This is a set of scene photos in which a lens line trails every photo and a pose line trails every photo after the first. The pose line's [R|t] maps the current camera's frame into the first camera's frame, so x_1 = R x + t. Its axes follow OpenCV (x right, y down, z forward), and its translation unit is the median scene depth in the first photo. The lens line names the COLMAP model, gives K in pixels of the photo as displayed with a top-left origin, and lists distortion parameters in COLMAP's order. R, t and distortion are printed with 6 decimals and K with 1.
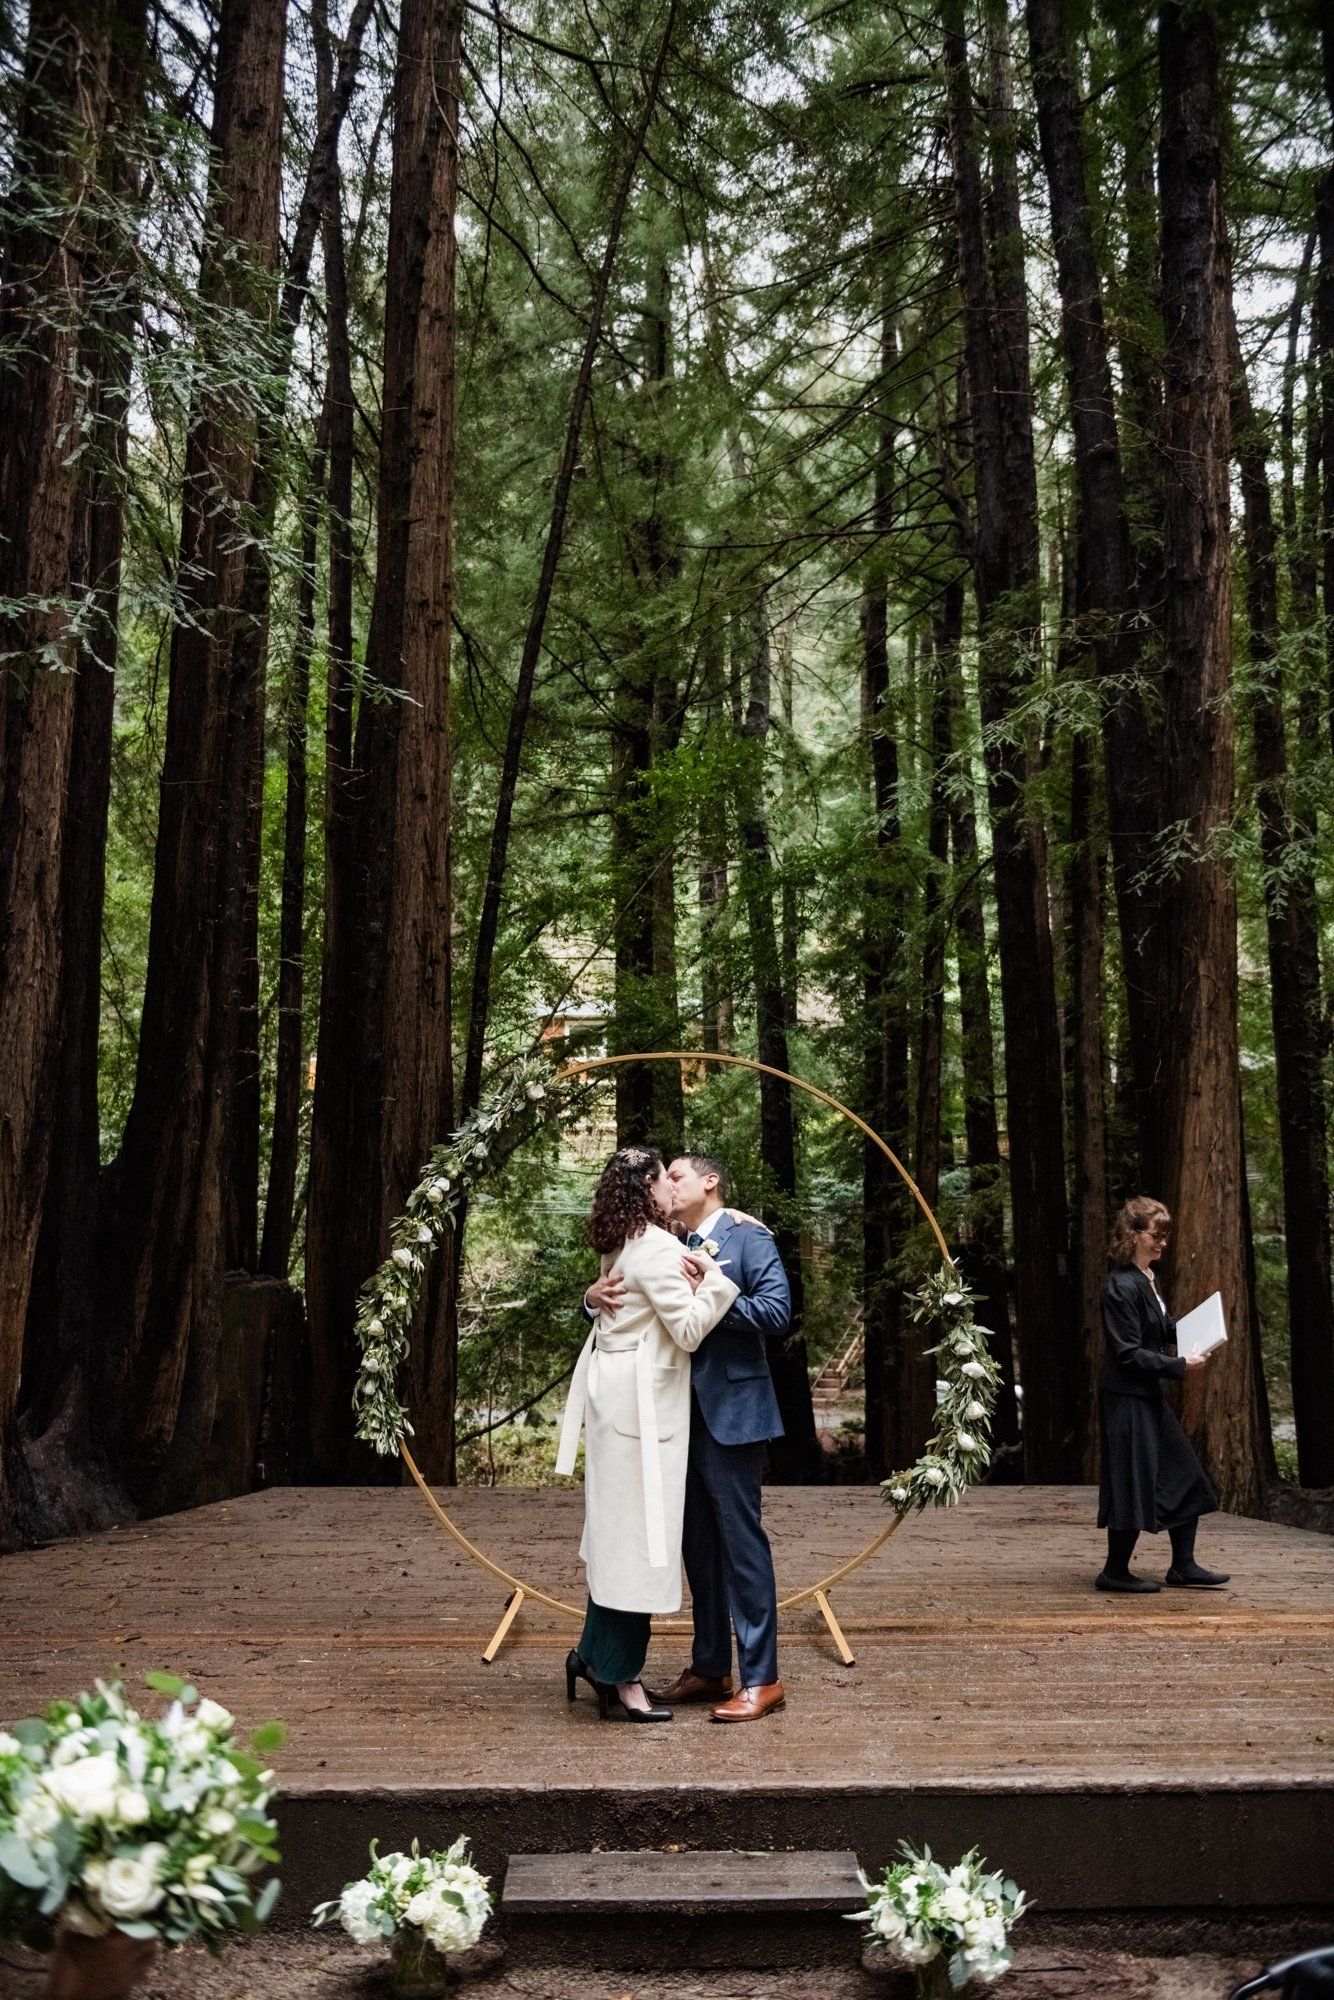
lens RADIAL K [[1748.1, 0, 667.0], [0, 1748.1, 1000.0], [0, 0, 1]] dist [-0.020210, -0.006145]
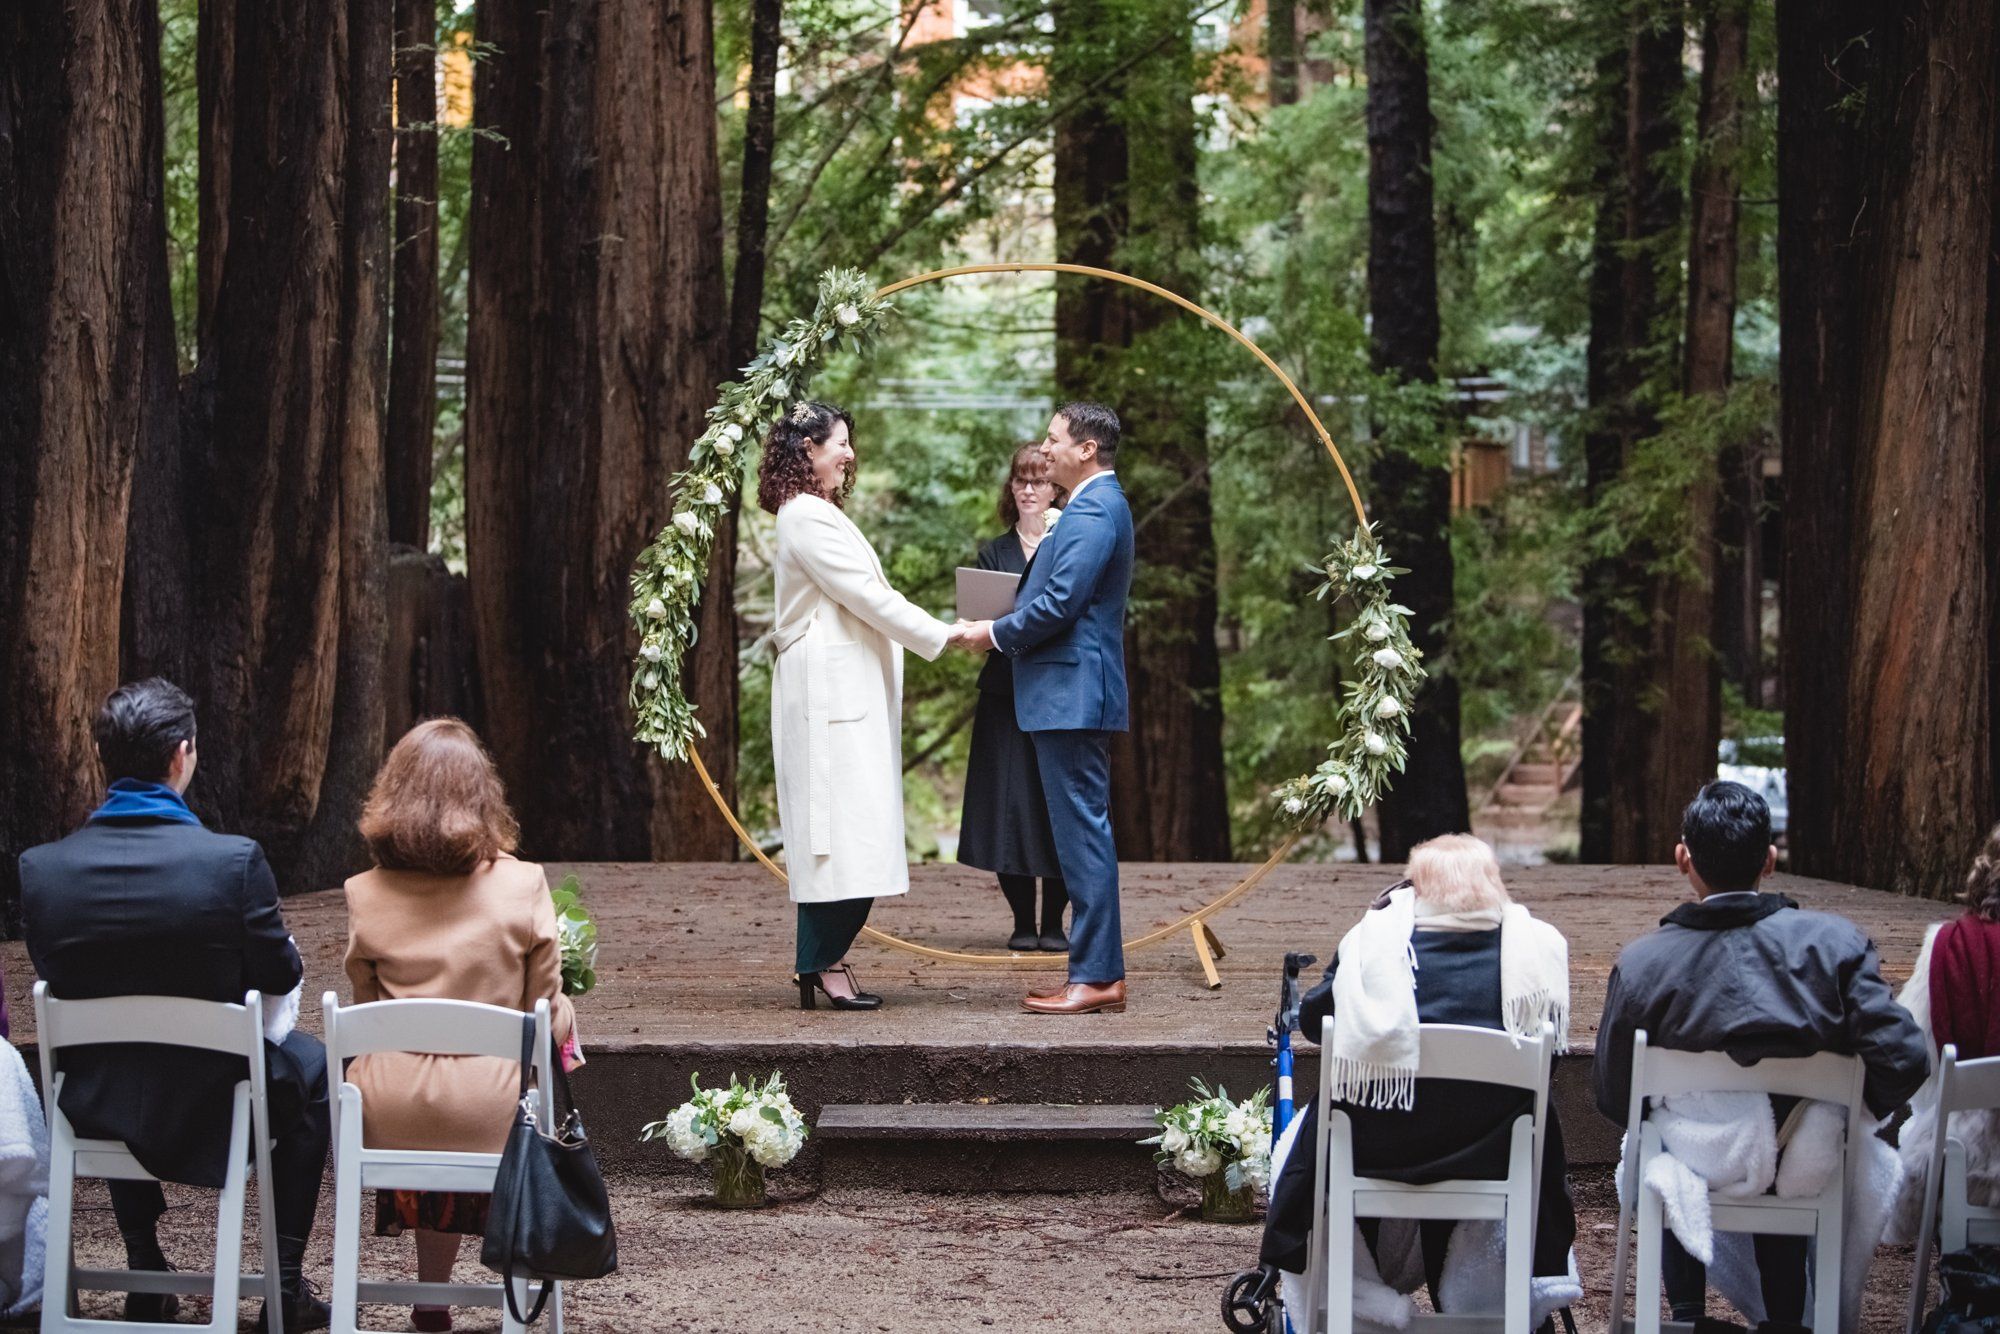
lens RADIAL K [[7151.8, 0, 1001.8], [0, 7151.8, 809.9], [0, 0, 1]] dist [-0.033325, -1.433204]
pose [[0.997537, 0.000538, -0.070143, 0.229381], [0.012994, 0.981247, 0.192315, -0.361261], [0.068931, -0.192753, 0.978823, -2.283741]]
